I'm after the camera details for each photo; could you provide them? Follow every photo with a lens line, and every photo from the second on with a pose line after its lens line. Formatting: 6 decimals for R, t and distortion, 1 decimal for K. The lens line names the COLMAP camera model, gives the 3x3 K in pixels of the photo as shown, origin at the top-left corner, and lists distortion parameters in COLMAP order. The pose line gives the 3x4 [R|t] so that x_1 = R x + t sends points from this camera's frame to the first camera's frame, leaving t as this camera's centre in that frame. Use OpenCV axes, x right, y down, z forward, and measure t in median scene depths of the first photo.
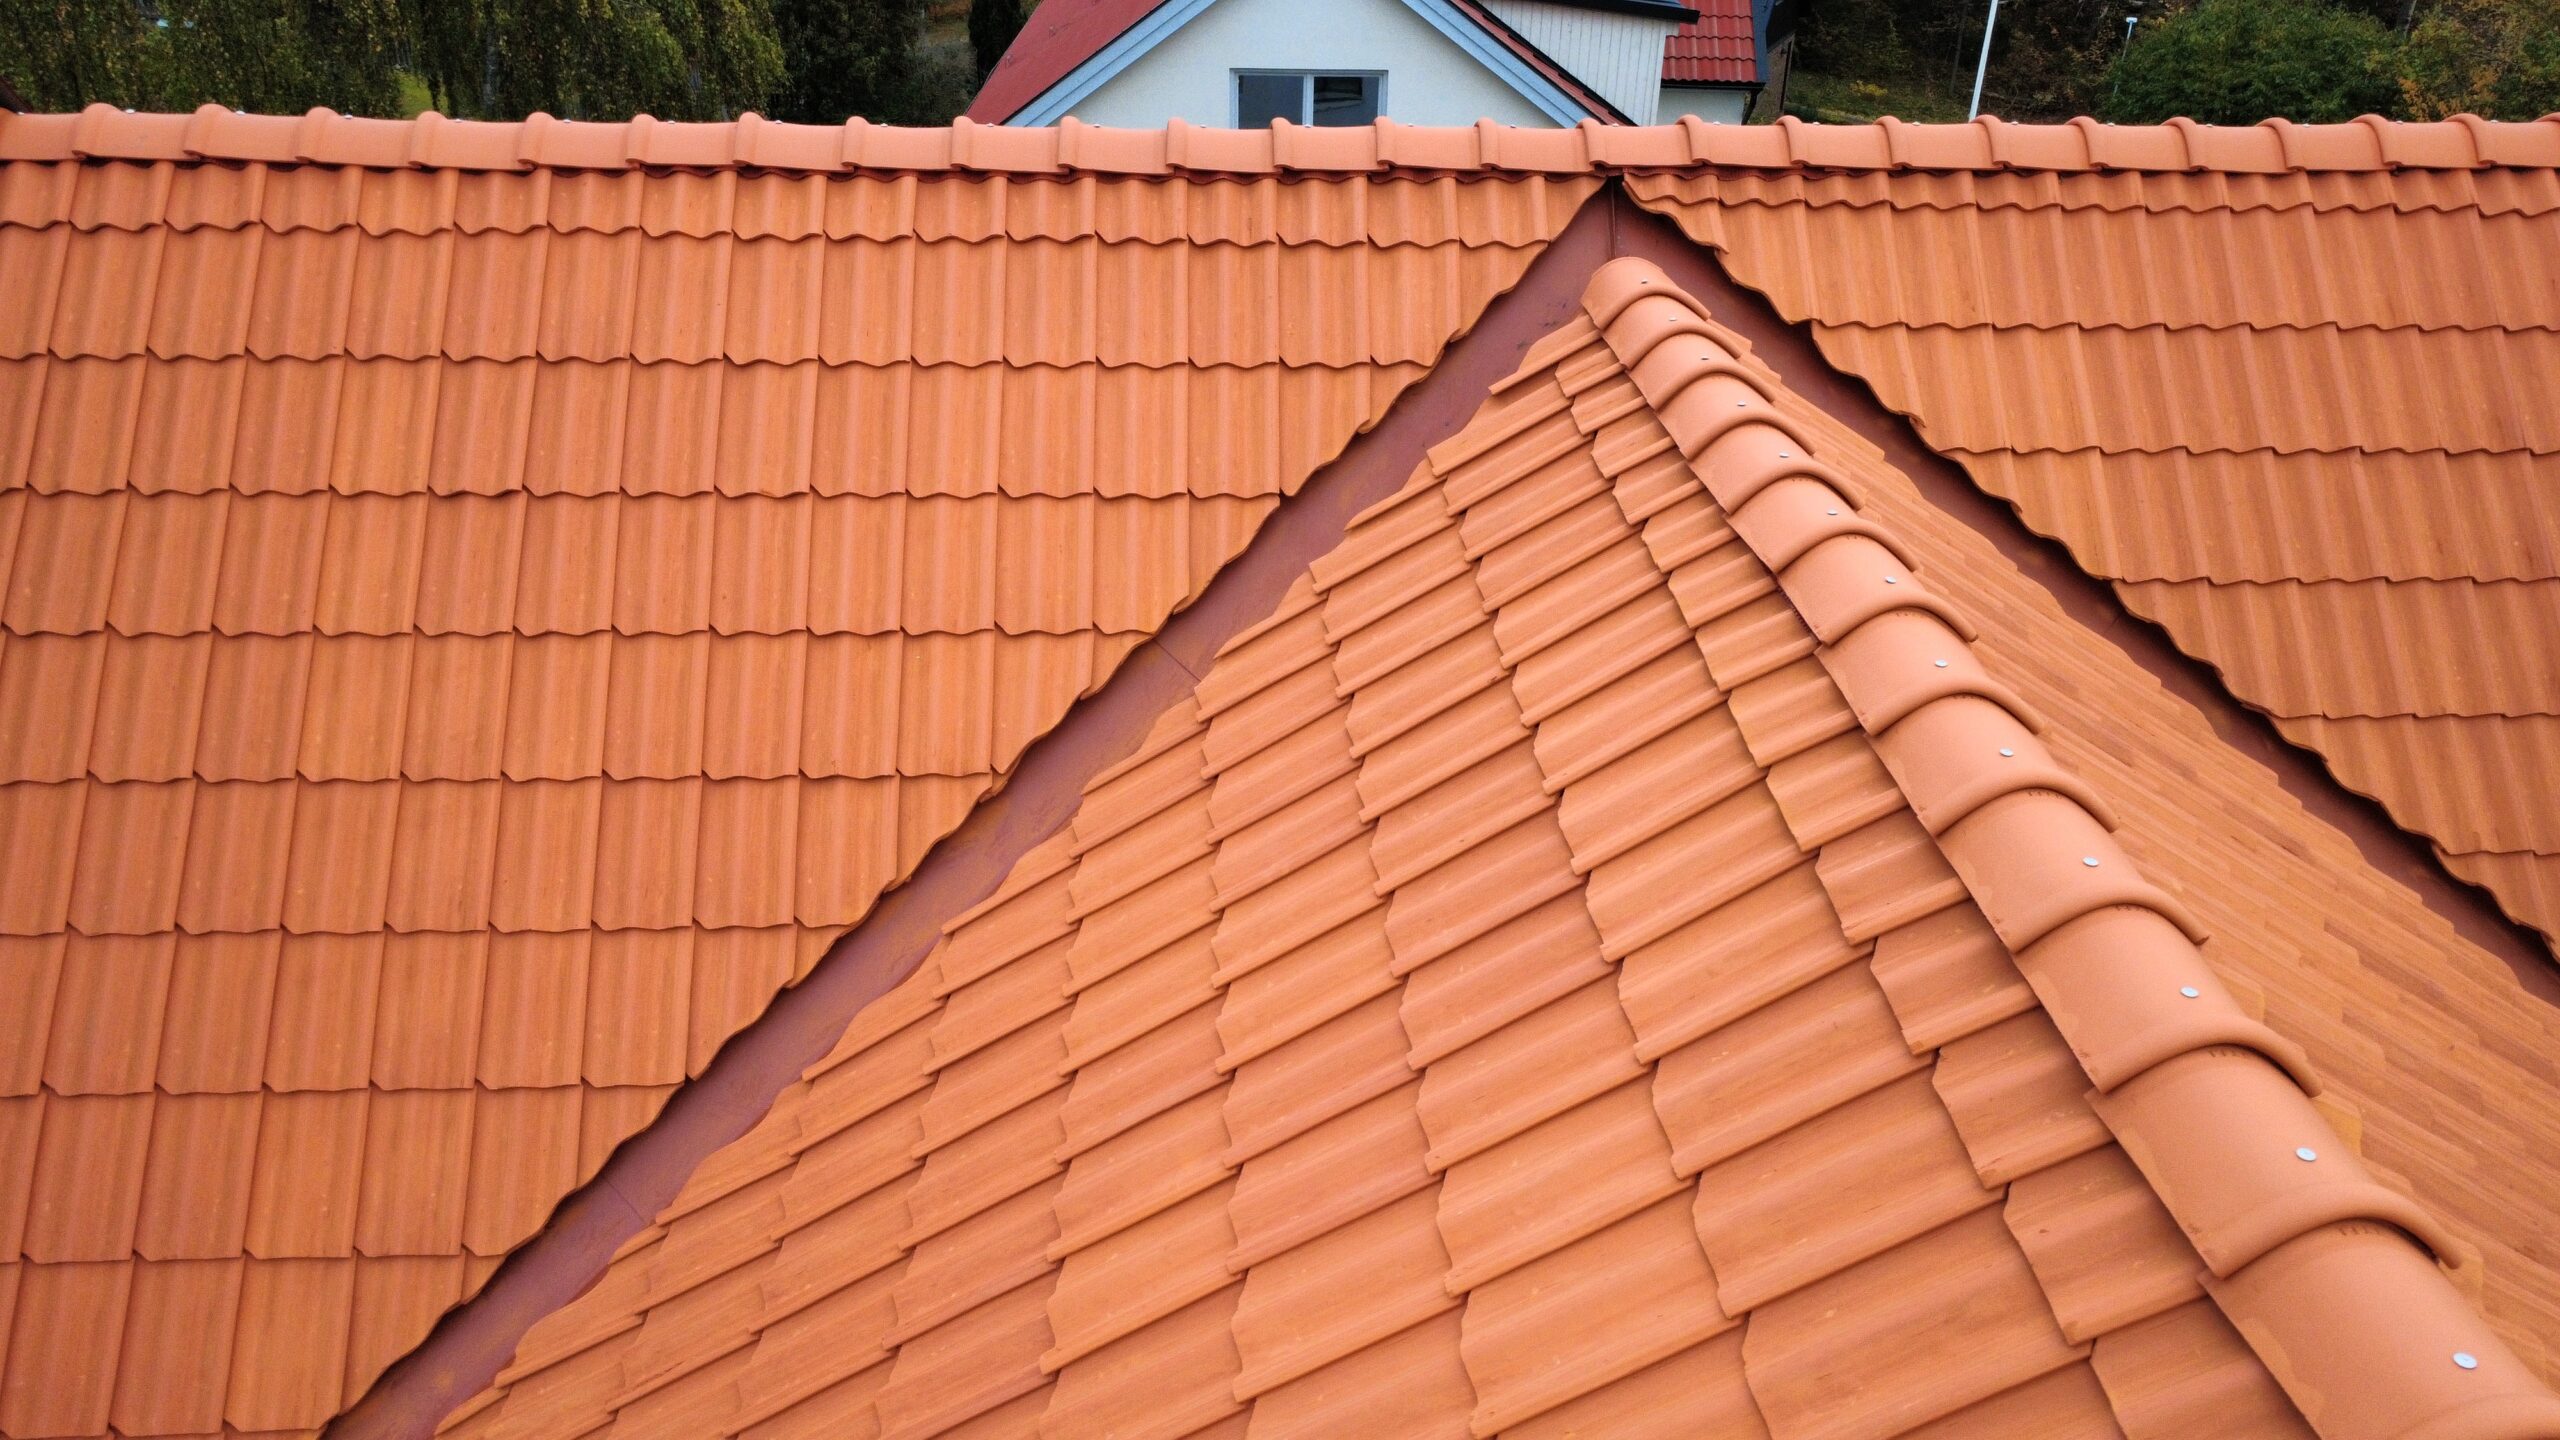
lens RADIAL K [[1834.1, 0, 1282.5], [0, 1834.1, 720.7], [0, 0, 1]] dist [0.006082, 0.005373]
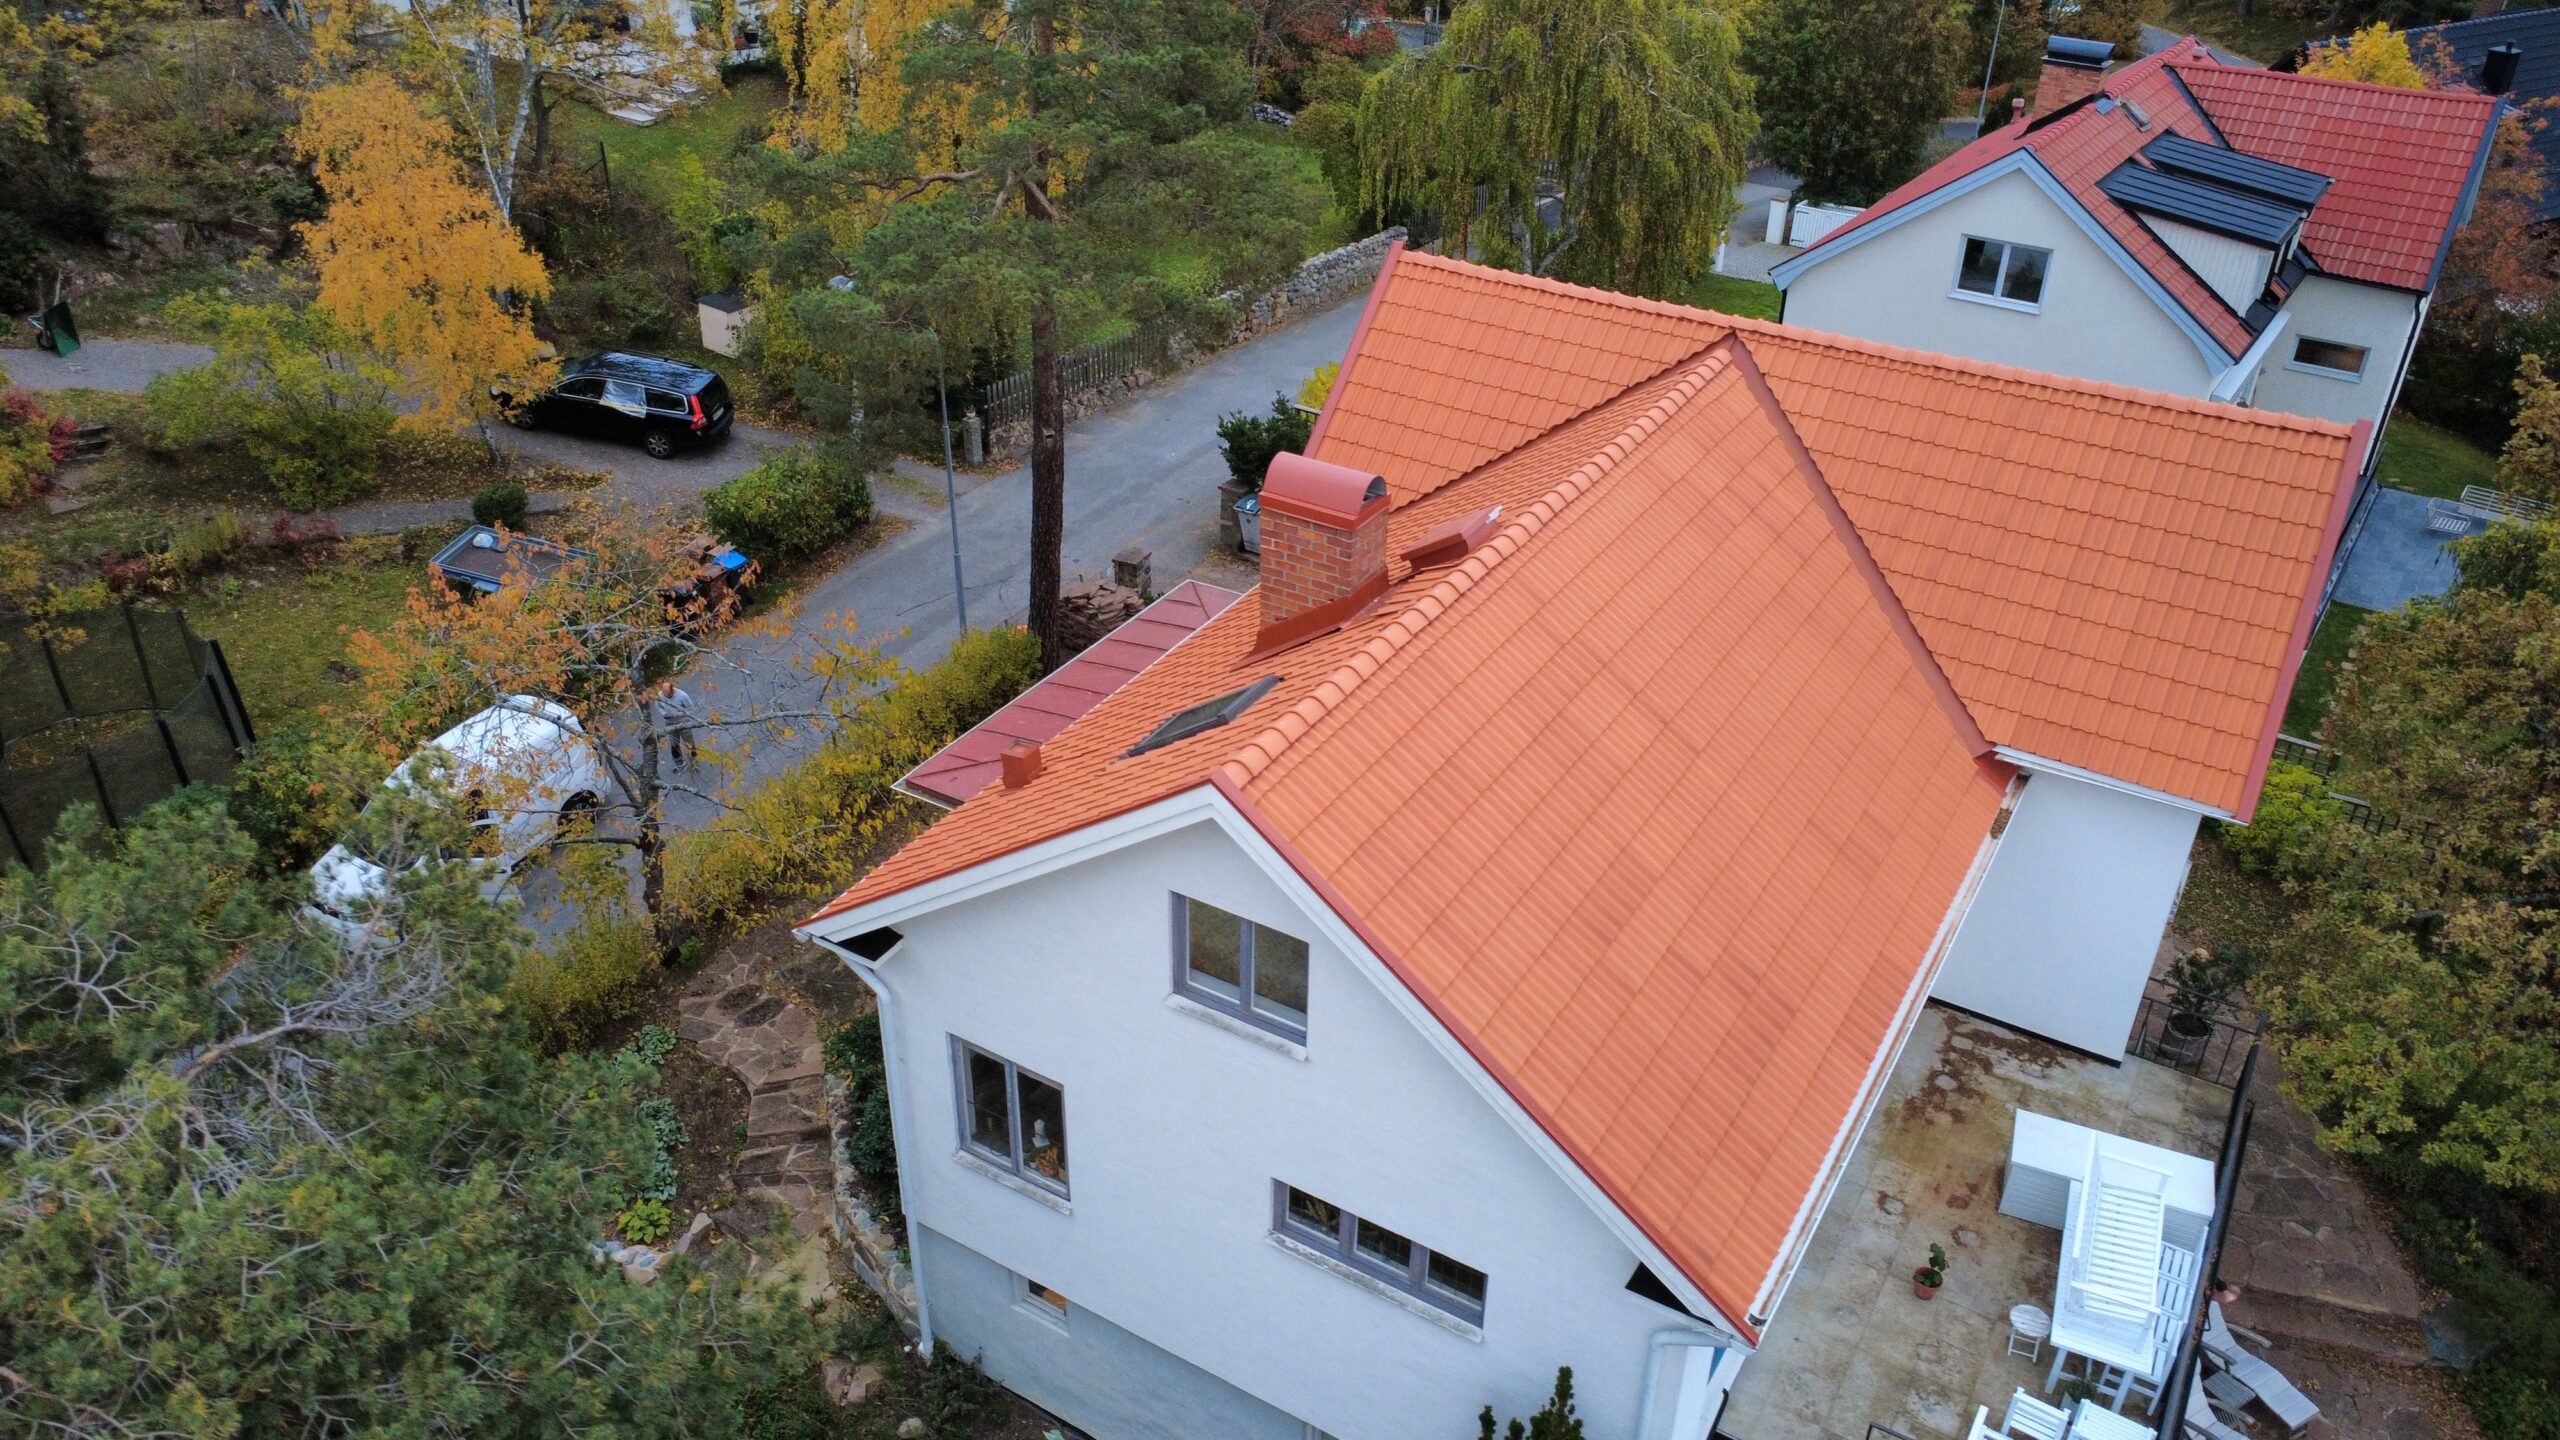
lens RADIAL K [[1834.1, 0, 1282.5], [0, 1834.1, 720.7], [0, 0, 1]] dist [0.006082, 0.005373]
pose [[0.819882, 0.295896, -0.490142, 0.548148], [-0.293872, 0.952211, 0.083272, 0.165306], [0.491358, 0.075766, 0.867656, -1.008578]]
